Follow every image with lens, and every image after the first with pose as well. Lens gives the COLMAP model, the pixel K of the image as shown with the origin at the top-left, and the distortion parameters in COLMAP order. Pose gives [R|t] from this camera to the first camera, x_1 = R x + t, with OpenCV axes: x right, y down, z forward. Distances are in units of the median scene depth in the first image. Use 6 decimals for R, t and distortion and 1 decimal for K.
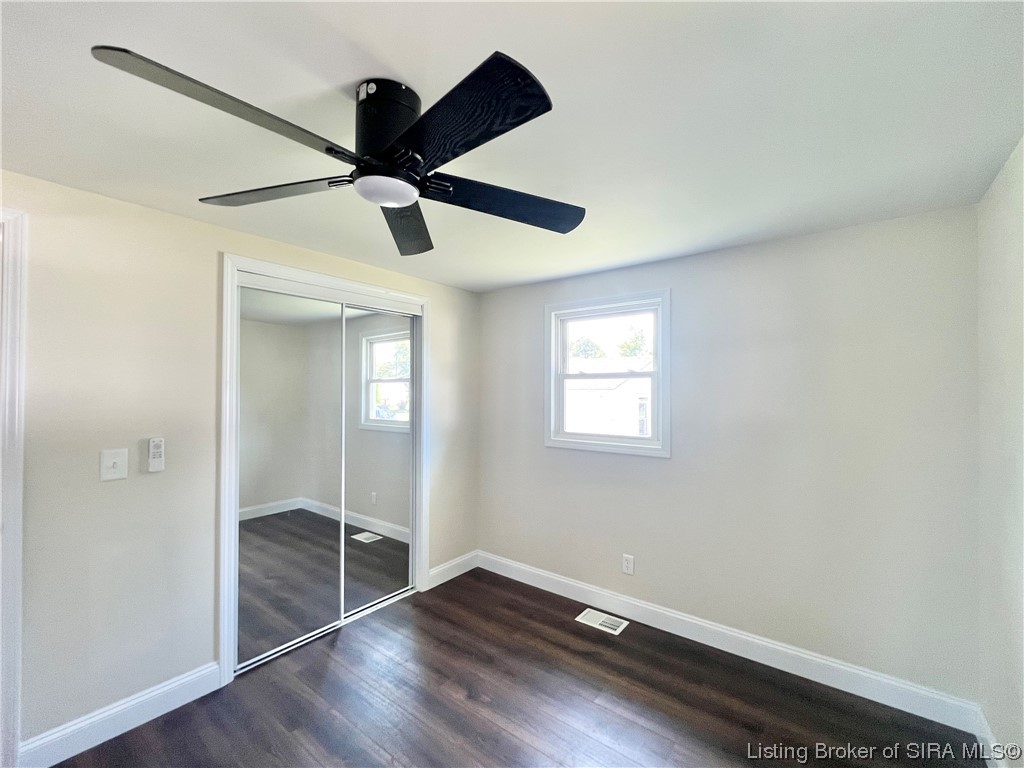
lens RADIAL K [[423.5, 0, 512.0], [0, 423.5, 384.0], [0, 0, 1]] dist [0.000185, 0.000129]
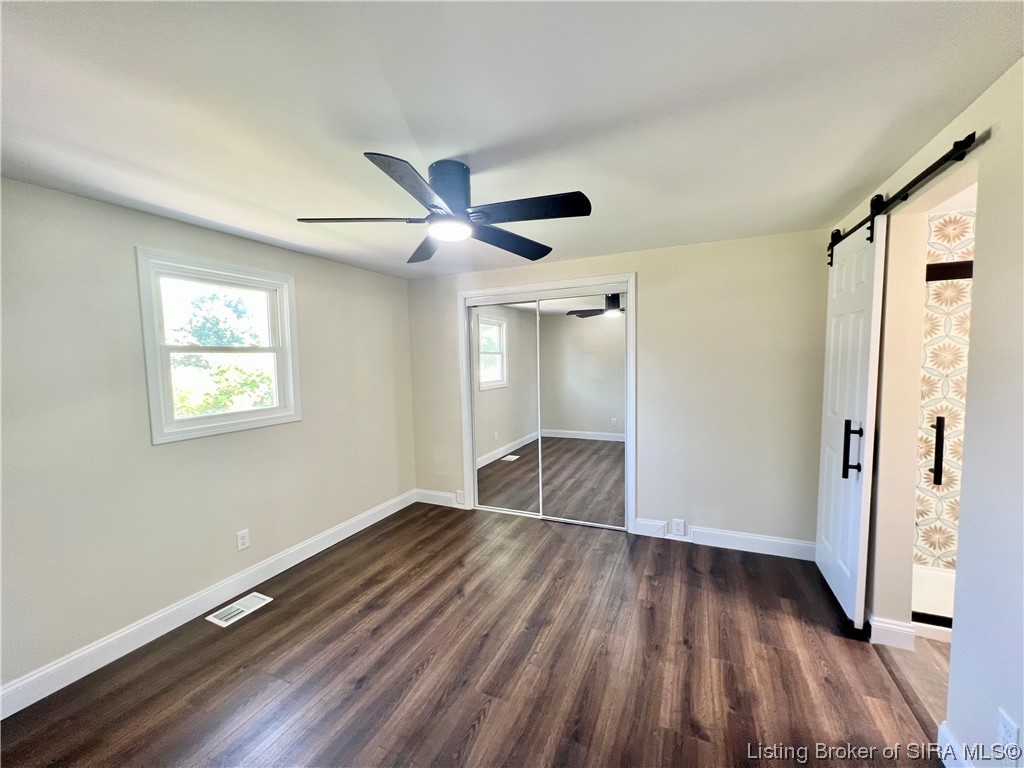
lens RADIAL K [[410.6, 0, 507.6], [0, 410.6, 387.6], [0, 0, 1]] dist [0.002922, 0.000293]
pose [[-0.220045, -0.060363, 0.973620, -0.872503], [0.007178, 0.997956, 0.063494, 0.011455], [-0.975463, 0.020960, -0.219162, 0.658570]]
